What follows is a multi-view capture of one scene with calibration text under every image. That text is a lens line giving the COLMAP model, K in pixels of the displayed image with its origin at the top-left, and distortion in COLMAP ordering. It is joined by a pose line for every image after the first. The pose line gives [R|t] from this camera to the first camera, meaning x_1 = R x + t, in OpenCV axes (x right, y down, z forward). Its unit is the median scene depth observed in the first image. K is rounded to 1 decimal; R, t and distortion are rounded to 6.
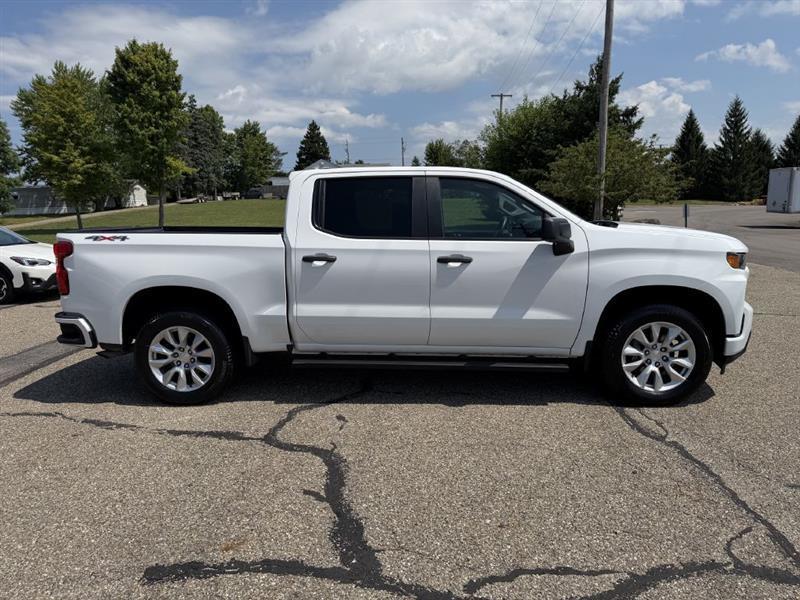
lens RADIAL K [[559.2, 0, 403.8], [0, 559.2, 299.9], [0, 0, 1]] dist [0.052167, -0.067542]
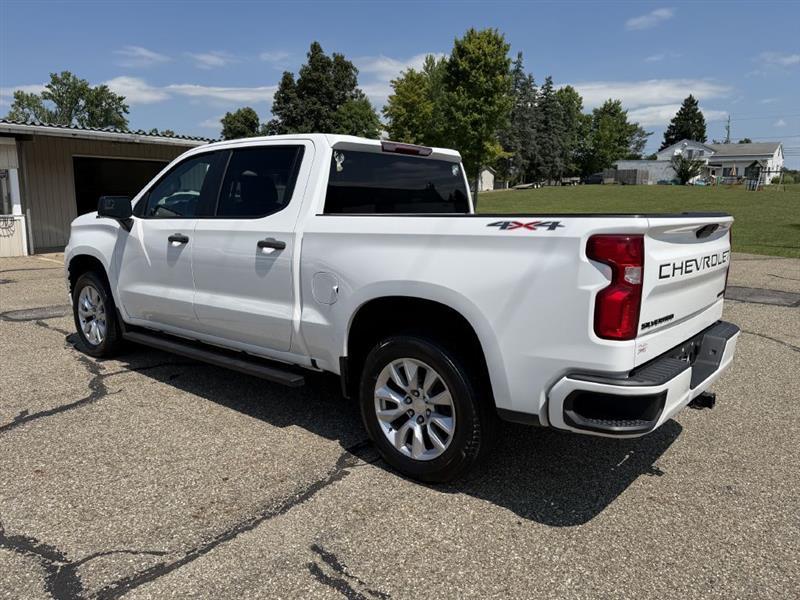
lens RADIAL K [[590.2, 0, 400.5], [0, 590.2, 302.5], [0, 0, 1]] dist [0.065008, -0.092990]
pose [[0.820742, 0.131375, -0.555988, 0.090372], [-0.121322, 0.991083, 0.055091, -0.005166], [0.558268, 0.022238, 0.829363, 0.027856]]
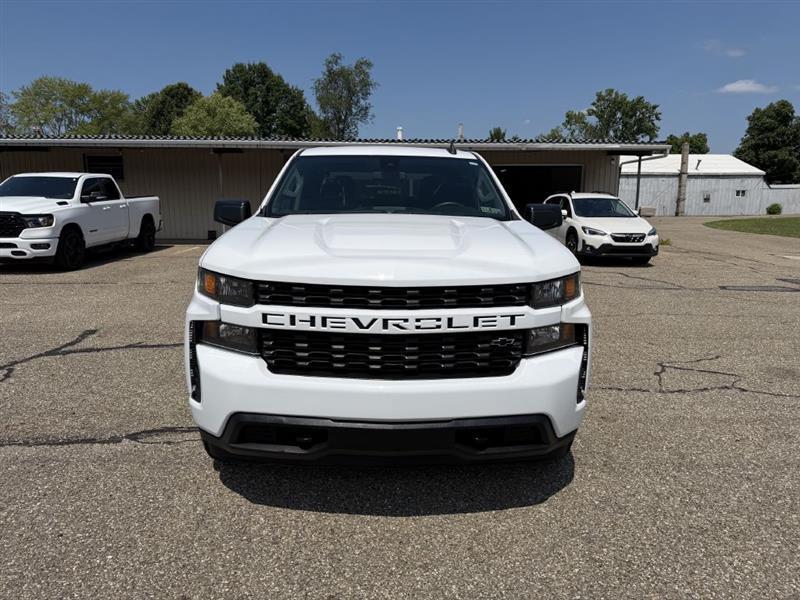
lens RADIAL K [[559.2, 0, 403.8], [0, 559.2, 299.9], [0, 0, 1]] dist [0.052167, -0.067542]
pose [[0.108539, 0.205908, -0.972533, 0.125530], [-0.169783, 0.967779, 0.185952, -0.020670], [0.979486, 0.144936, 0.140001, 0.117106]]
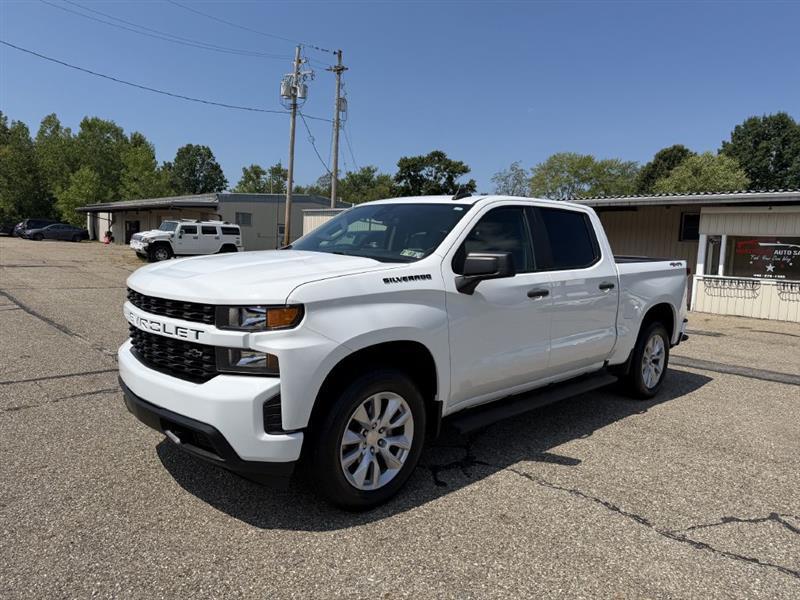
lens RADIAL K [[559.7, 0, 403.3], [0, 559.7, 303.7], [0, 0, 1]] dist [0.082715, -0.113818]
pose [[-0.664158, 0.074756, -0.743845, 0.104216], [-0.143843, 0.963618, 0.225276, -0.032418], [0.733623, 0.256616, -0.629242, 0.197844]]
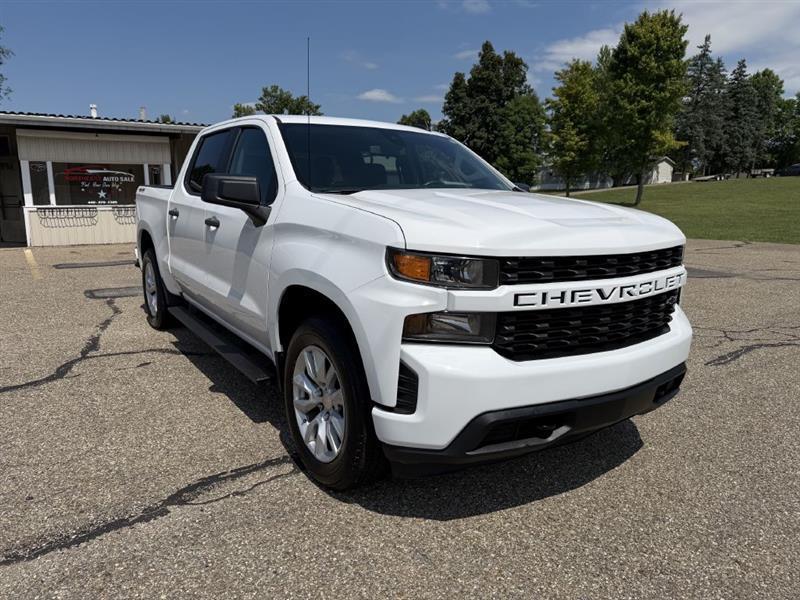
lens RADIAL K [[561.3, 0, 400.7], [0, 561.3, 301.8], [0, 0, 1]] dist [0.036940, -0.053017]
pose [[0.619393, 0.177347, -0.764788, 0.100473], [-0.146498, 0.983150, 0.109336, -0.009417], [0.771291, 0.044318, 0.634937, 0.070457]]
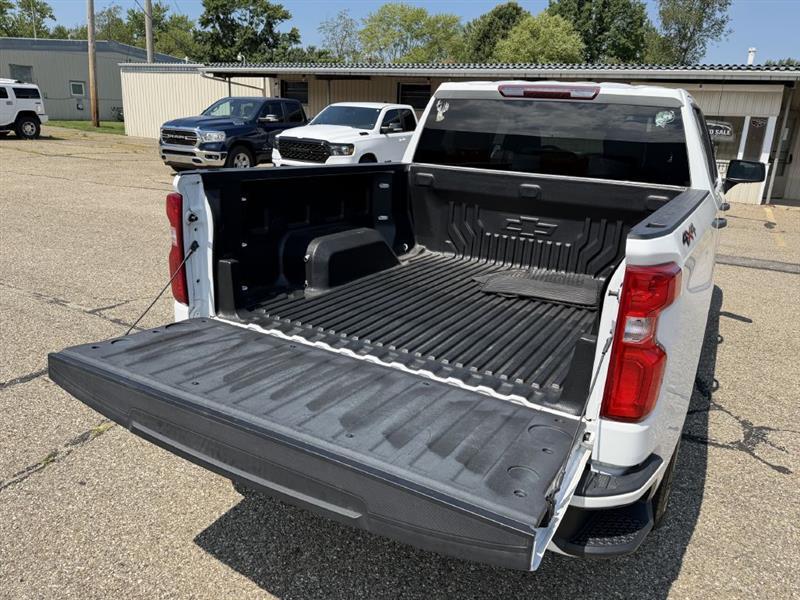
lens RADIAL K [[593.6, 0, 410.0], [0, 593.6, 299.1], [0, 0, 1]] dist [0.063339, -0.087021]
pose [[-0.391866, 0.274815, -0.878019, 0.118487], [-0.184778, 0.911391, 0.367728, -0.026719], [0.901276, 0.306339, -0.306363, 0.128937]]
